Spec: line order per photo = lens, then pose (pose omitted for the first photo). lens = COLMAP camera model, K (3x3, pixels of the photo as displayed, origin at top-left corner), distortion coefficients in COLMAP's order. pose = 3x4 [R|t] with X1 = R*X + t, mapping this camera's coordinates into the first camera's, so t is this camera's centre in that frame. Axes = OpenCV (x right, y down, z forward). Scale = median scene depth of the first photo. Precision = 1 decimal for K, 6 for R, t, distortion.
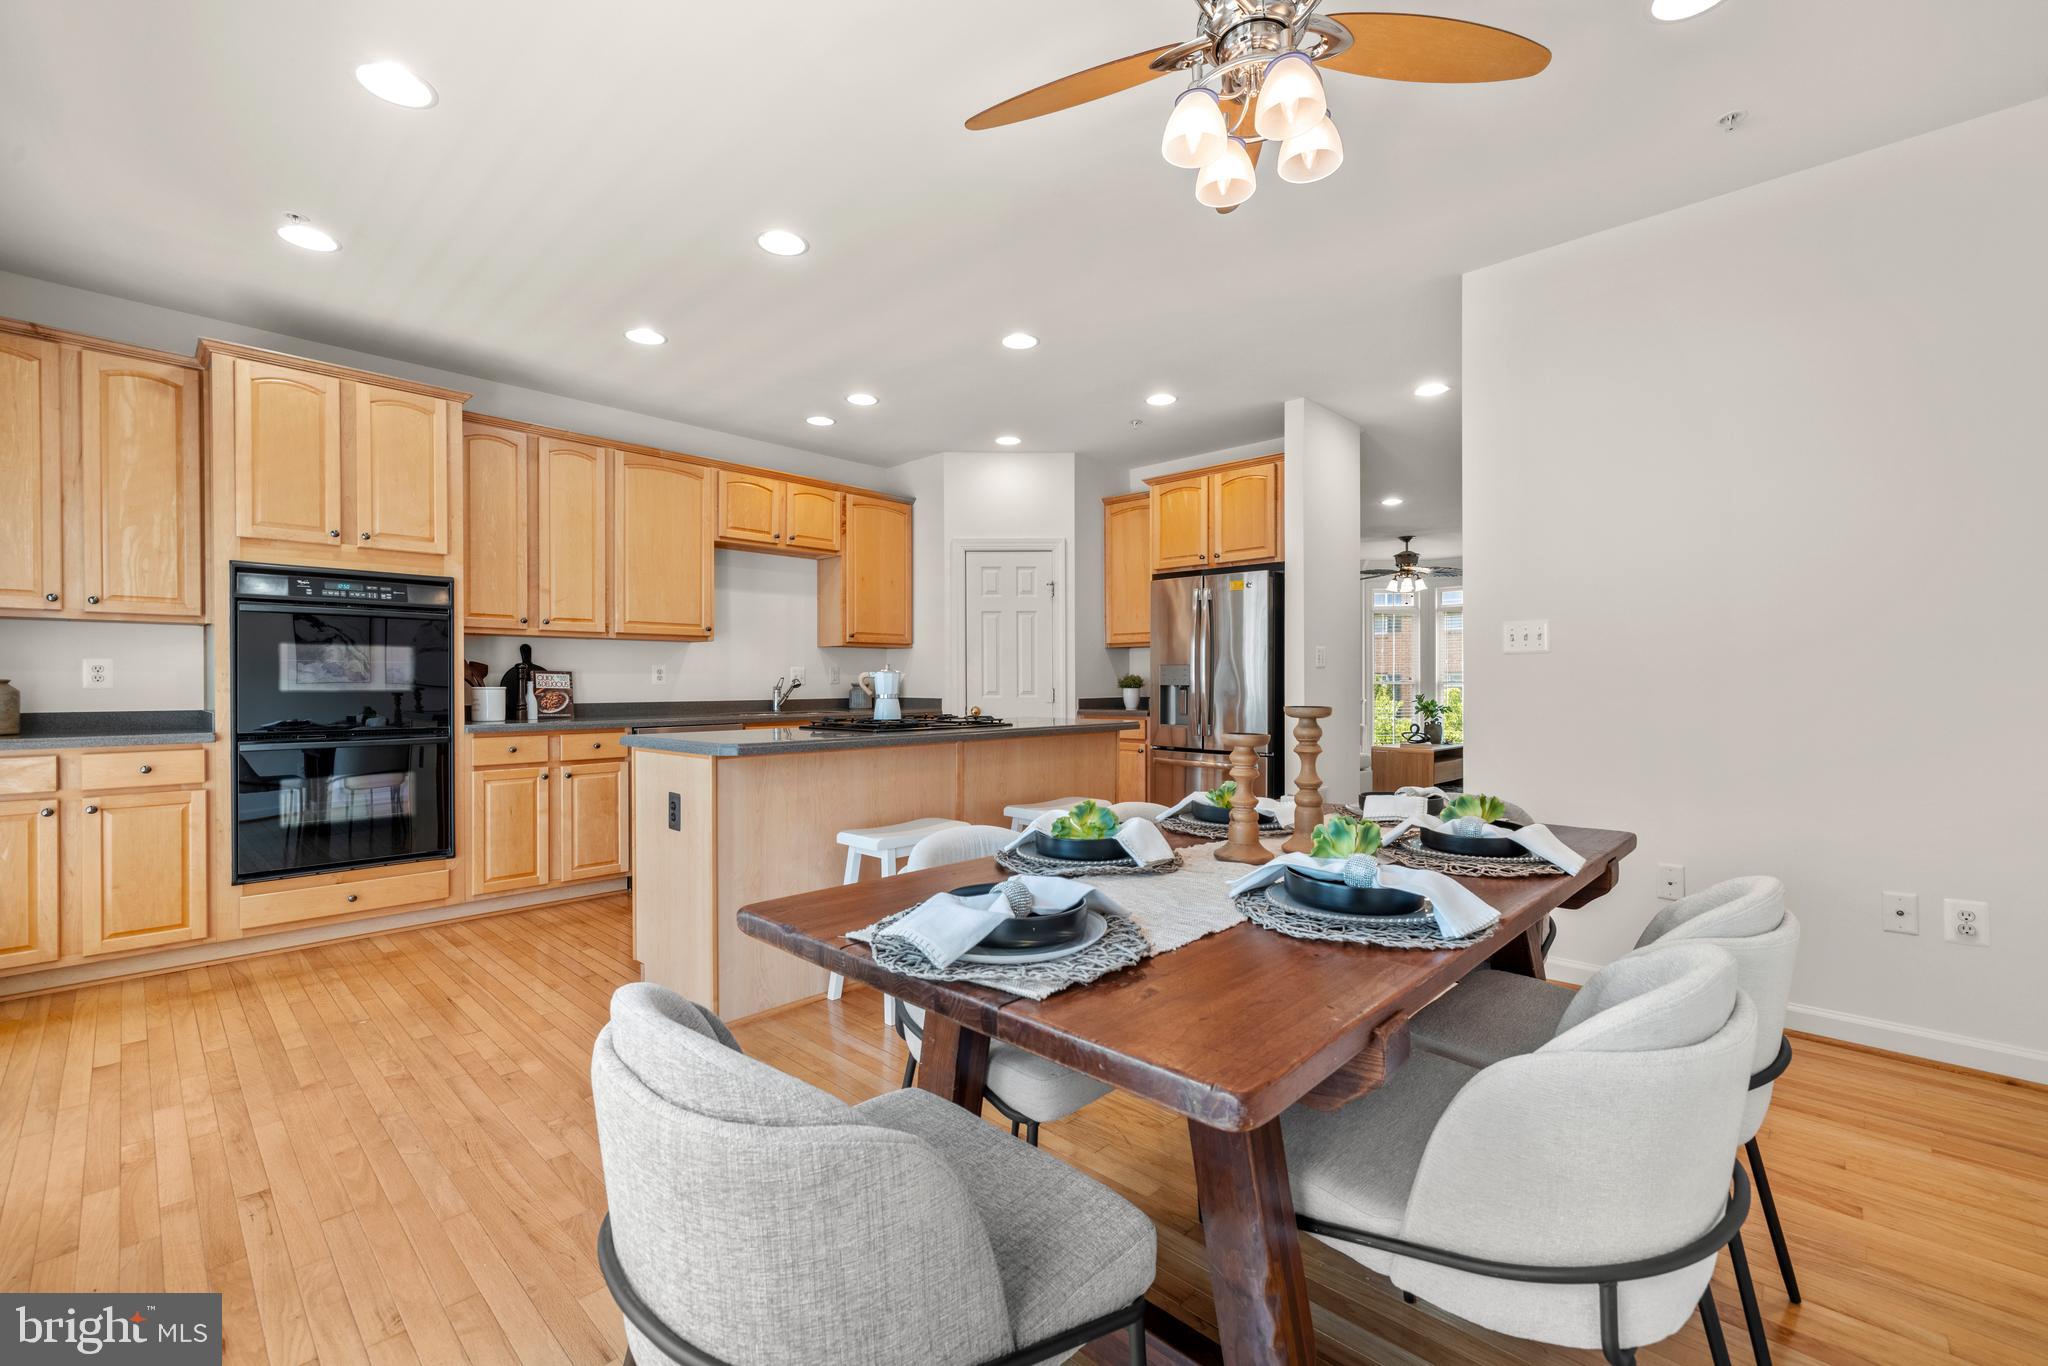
lens RADIAL K [[858.3, 0, 1033.3], [0, 858.3, 683.1], [0, 0, 1]] dist [0.001756, -0.000205]
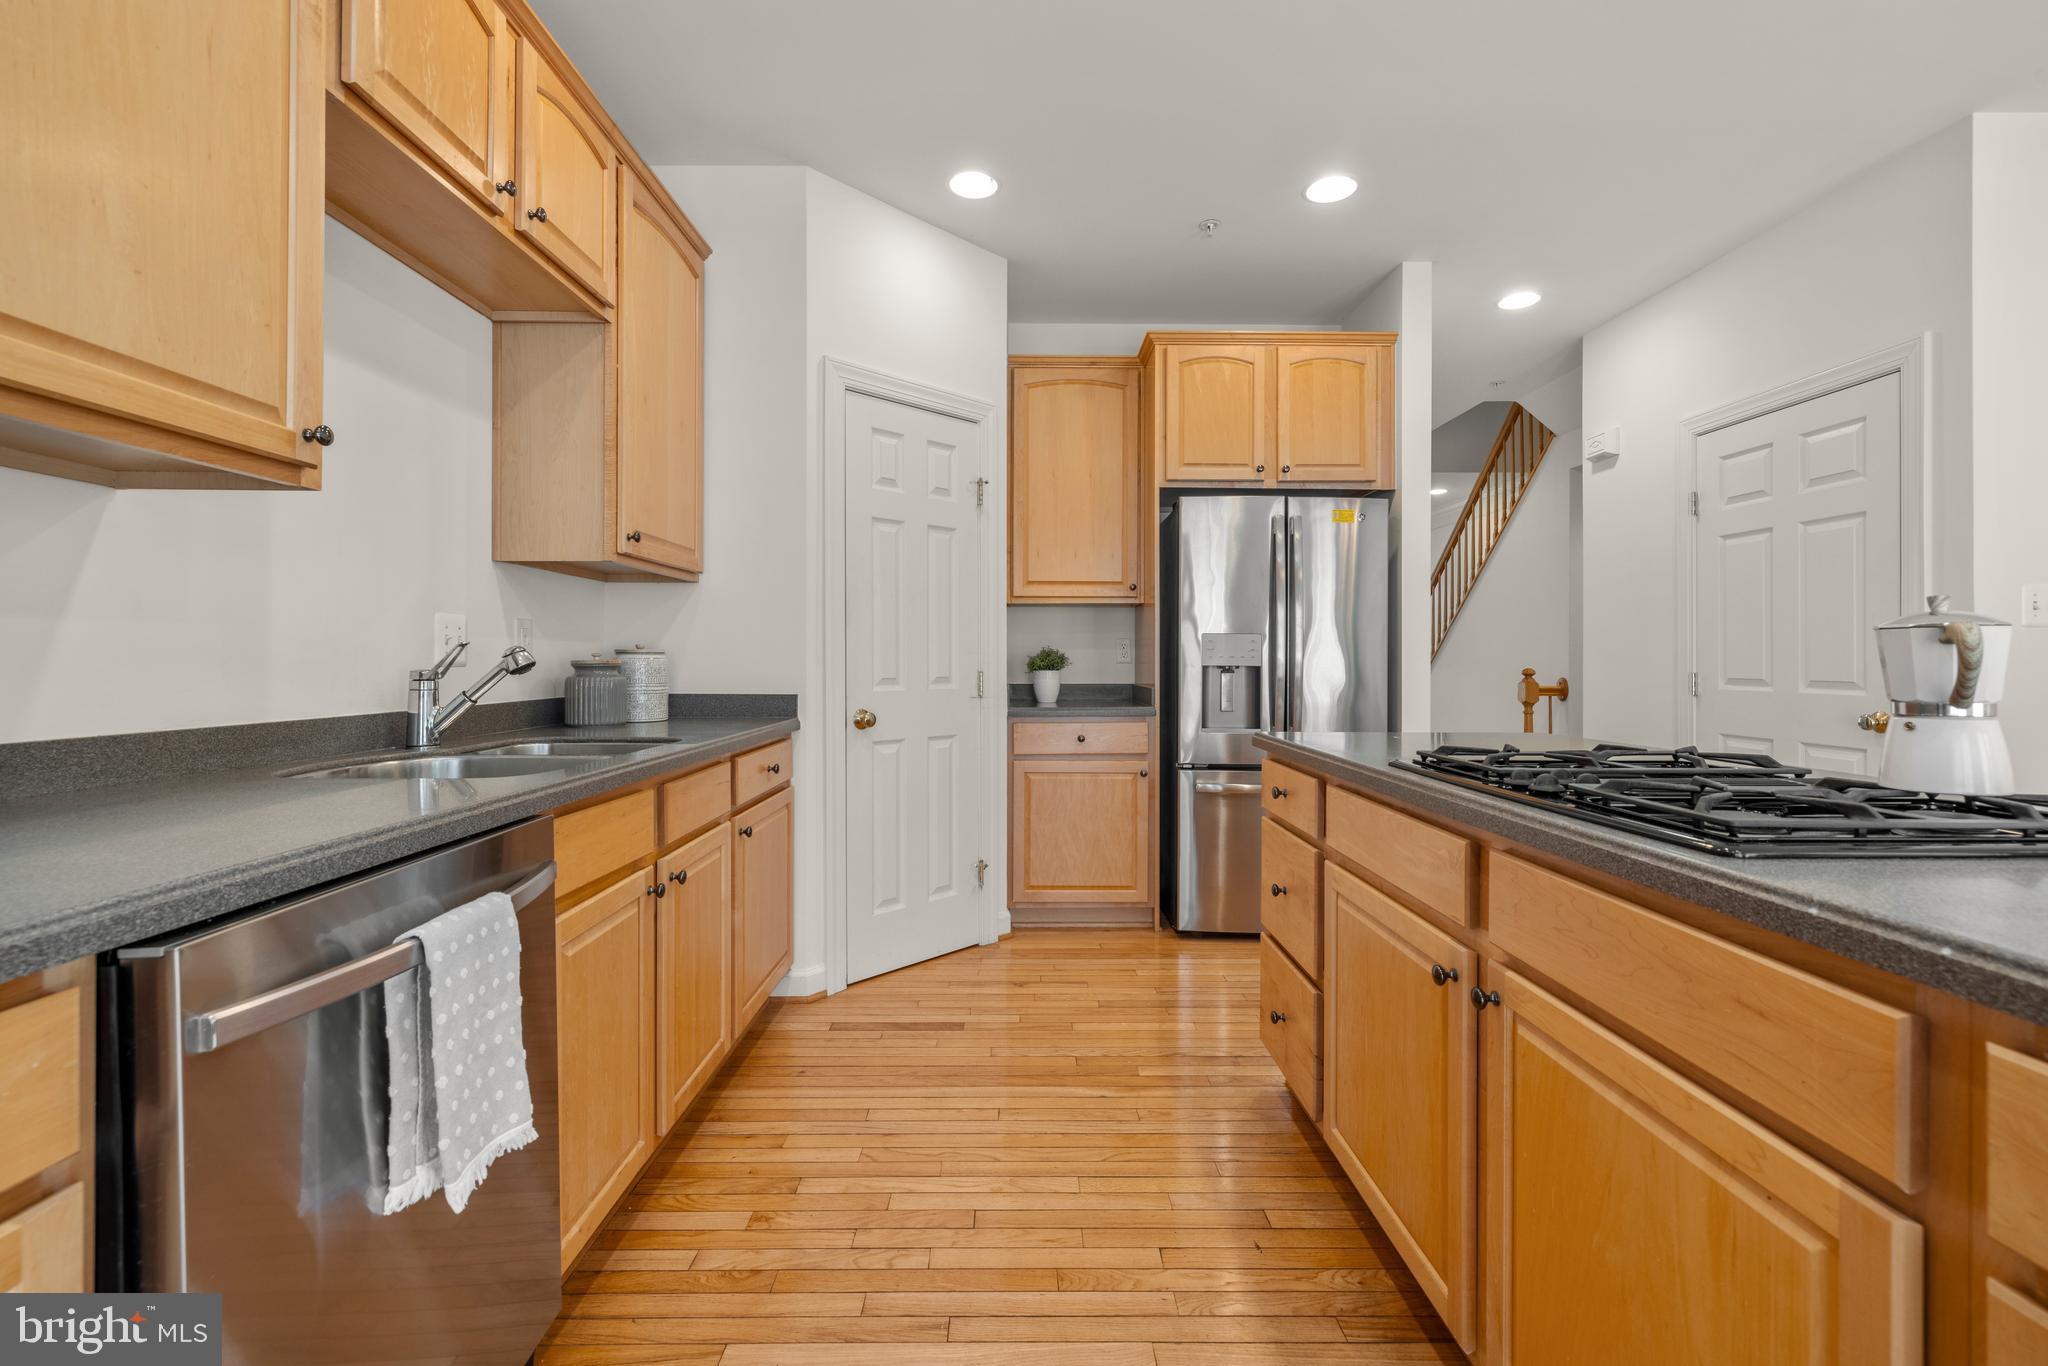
lens RADIAL K [[858.3, 0, 1020.7], [0, 858.3, 663.0], [0, 0, 1]] dist [0.001756, -0.000205]
pose [[0.719376, 0.001641, 0.694619, -0.442334], [-0.001567, 0.999998, -0.000740, 0.001123], [-0.694619, -0.000556, 0.719377, 0.754365]]
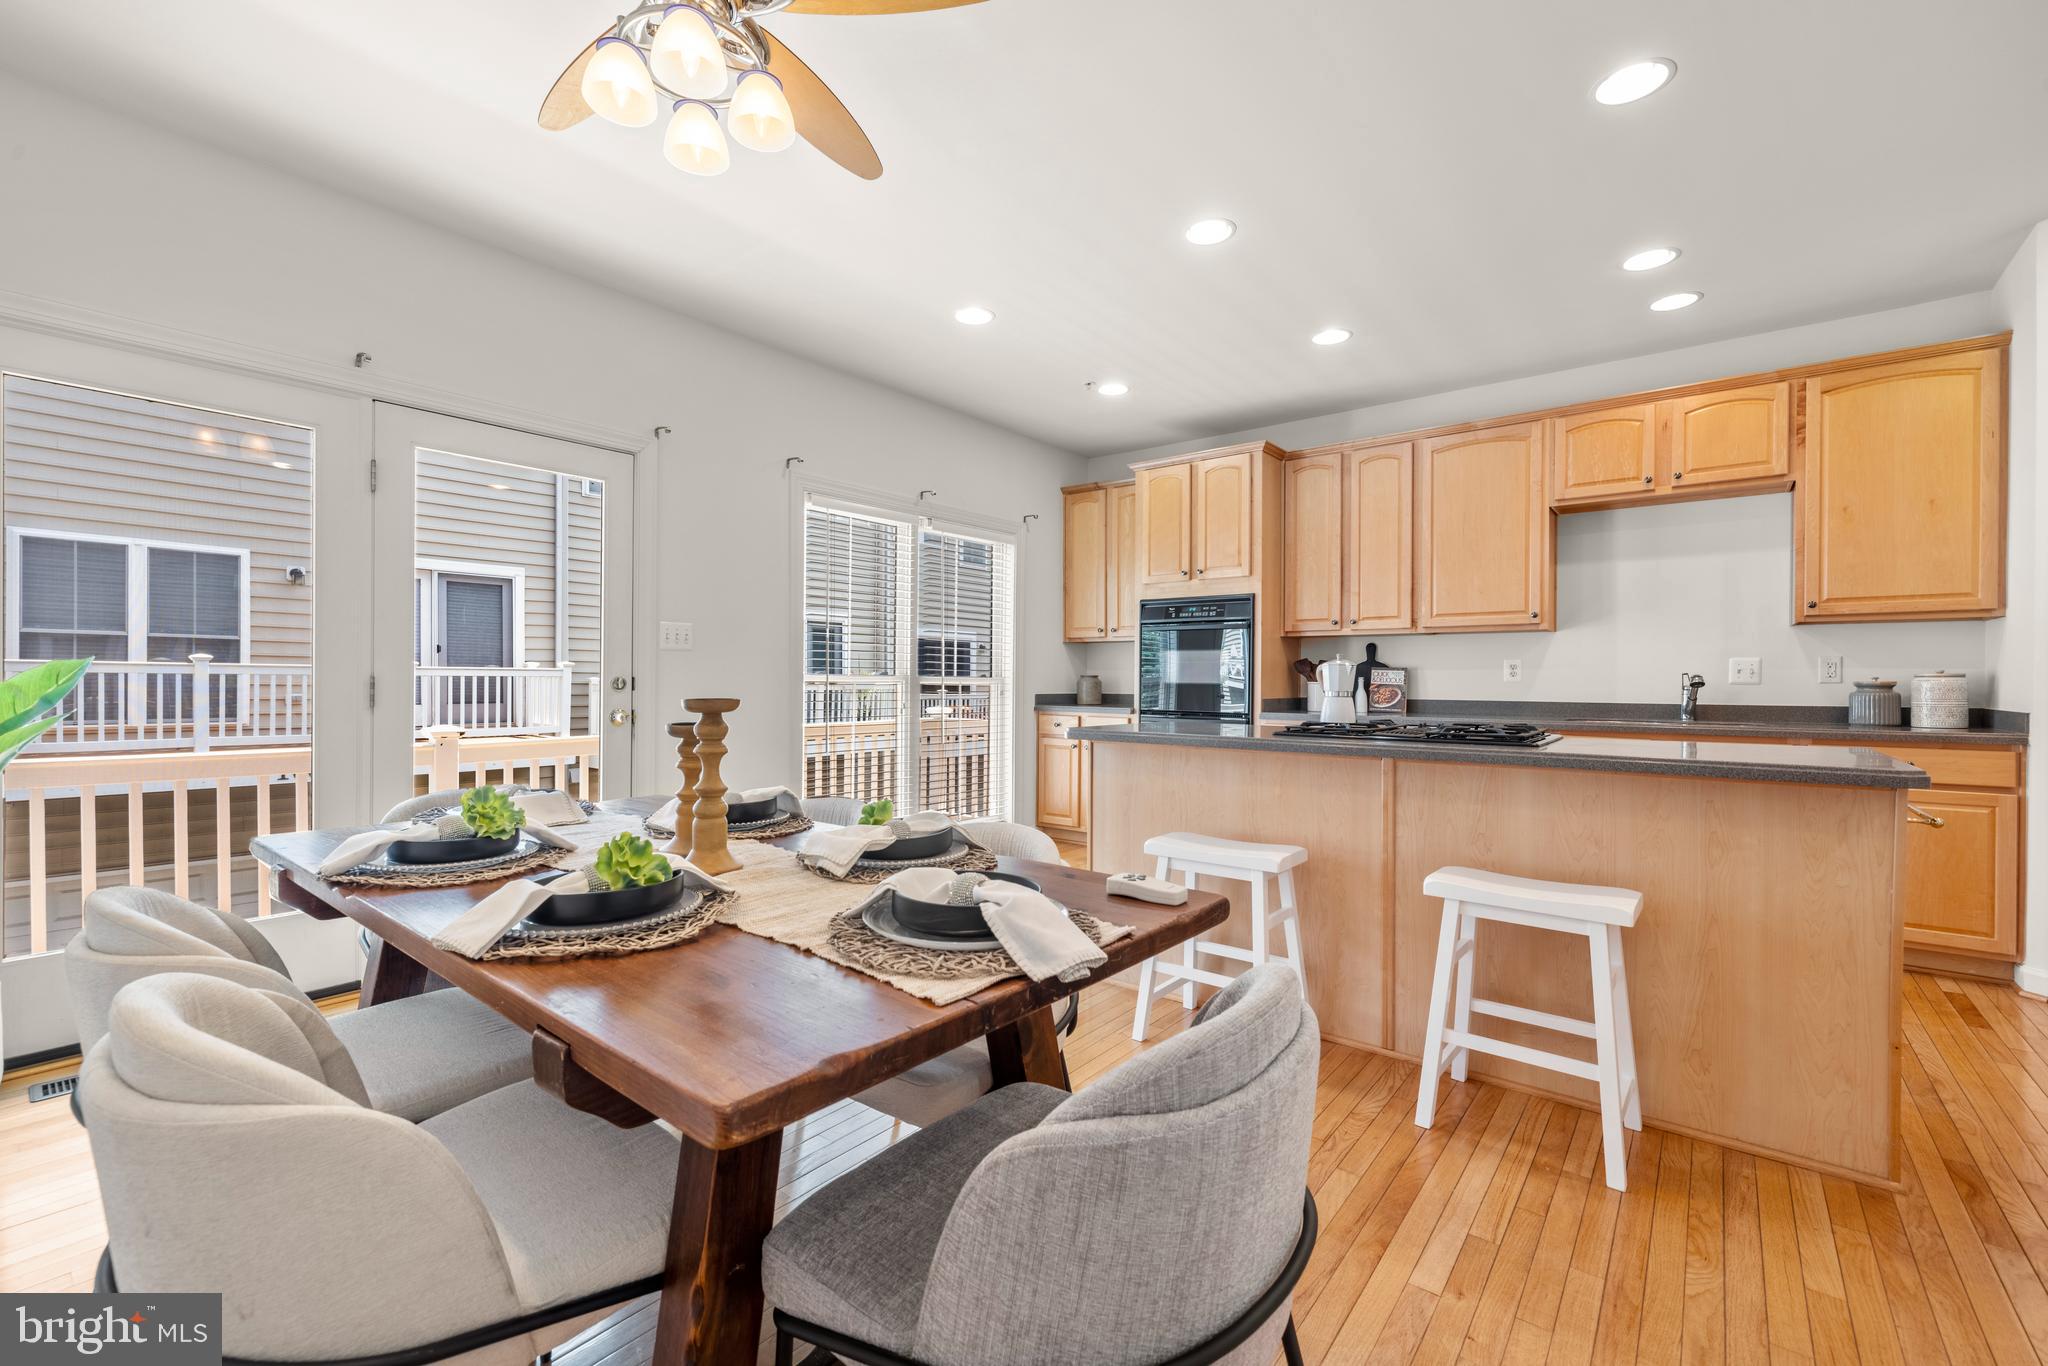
lens RADIAL K [[858.3, 0, 1032.4], [0, 858.3, 686.5], [0, 0, 1]] dist [0.001756, -0.000205]
pose [[0.084668, 0.009252, -0.996366, 0.453157], [-0.007812, 0.999932, 0.008621, 0.003243], [0.996379, 0.007054, 0.084734, 0.482139]]
